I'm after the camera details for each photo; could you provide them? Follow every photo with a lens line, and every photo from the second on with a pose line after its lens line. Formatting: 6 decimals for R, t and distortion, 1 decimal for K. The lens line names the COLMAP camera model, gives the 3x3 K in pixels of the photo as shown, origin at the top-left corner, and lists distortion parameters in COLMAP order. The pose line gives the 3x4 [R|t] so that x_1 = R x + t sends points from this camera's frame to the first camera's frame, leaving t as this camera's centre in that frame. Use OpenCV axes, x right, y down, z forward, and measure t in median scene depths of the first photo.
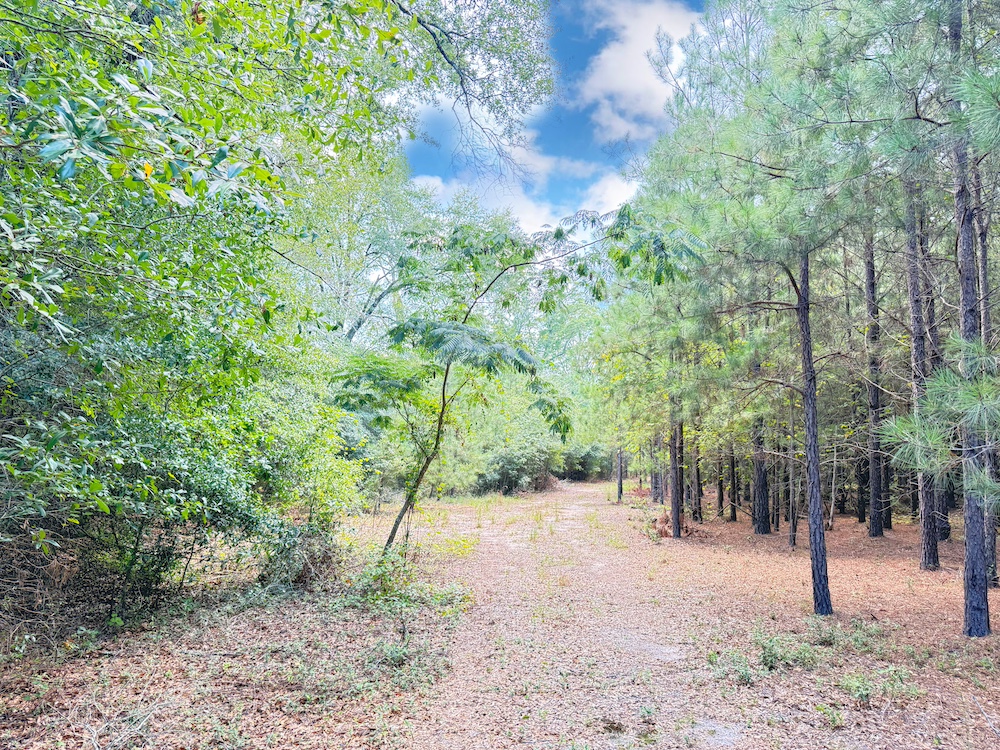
lens RADIAL K [[706.9, 0, 499.7], [0, 706.9, 373.0], [0, 0, 1]] dist [0.051821, -0.002592]
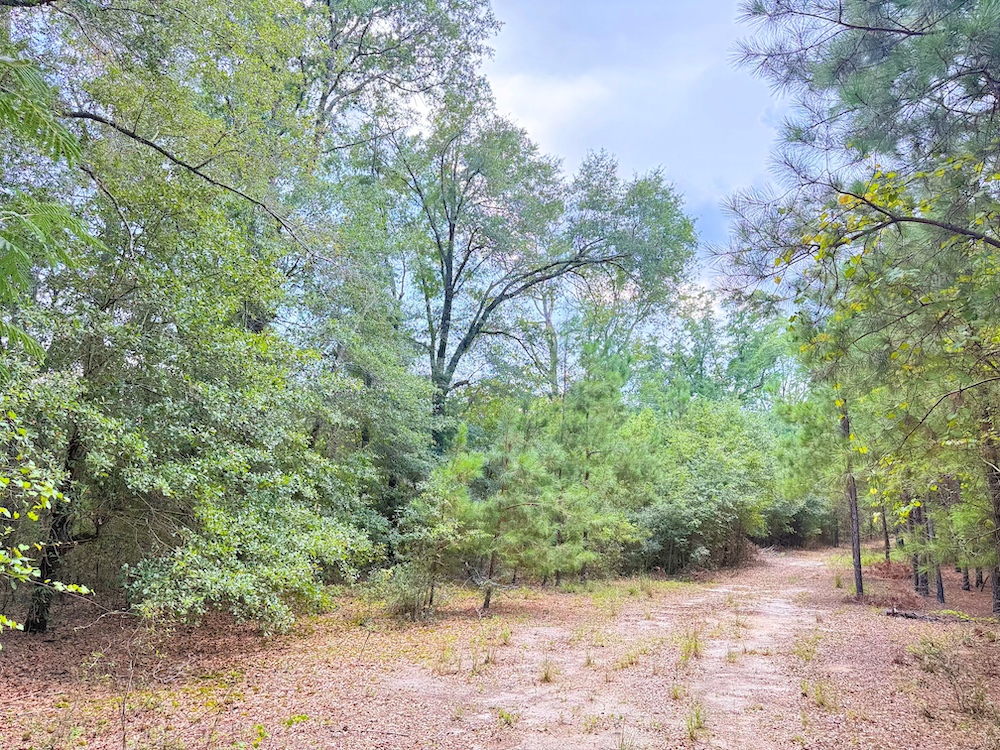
lens RADIAL K [[706.9, 0, 497.9], [0, 706.9, 376.1], [0, 0, 1]] dist [0.051821, -0.002592]
pose [[0.961710, -0.058479, -0.267759, 0.039662], [0.038852, 0.996194, -0.078025, 0.028461], [0.271303, 0.064635, 0.960321, 0.273972]]
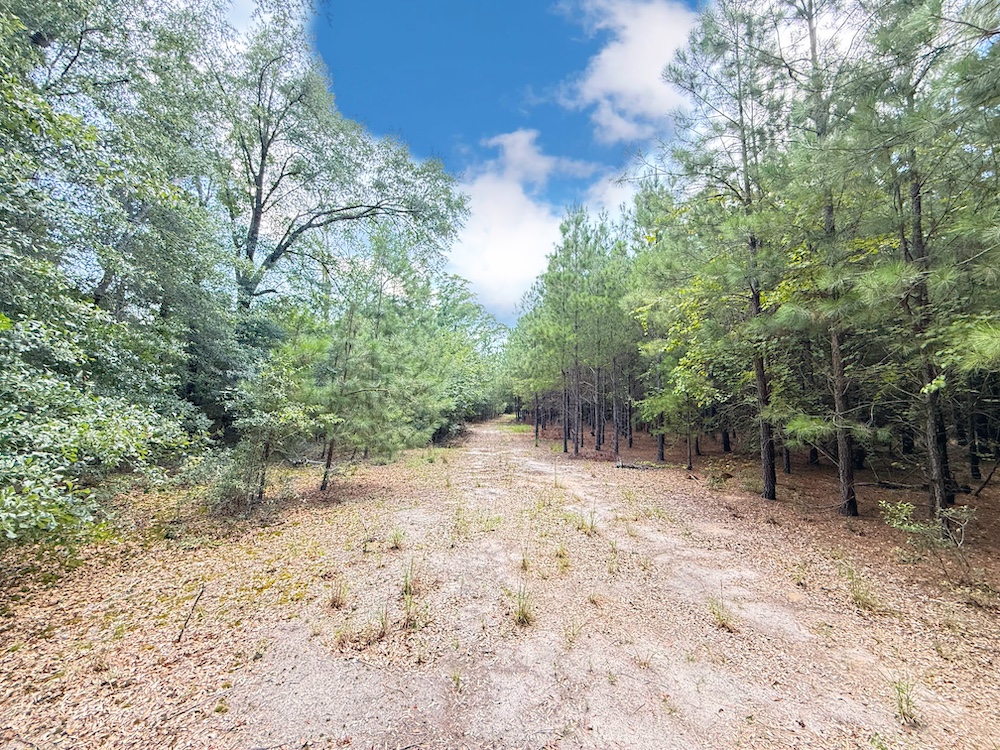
lens RADIAL K [[399.5, 0, 498.8], [0, 399.5, 374.8], [0, 0, 1]] dist [0.001127, -0.000081]
pose [[0.967130, 0.018693, 0.253594, -0.045803], [-0.030068, 0.998704, 0.041055, 0.050366], [-0.252498, -0.047331, 0.966439, 0.428644]]
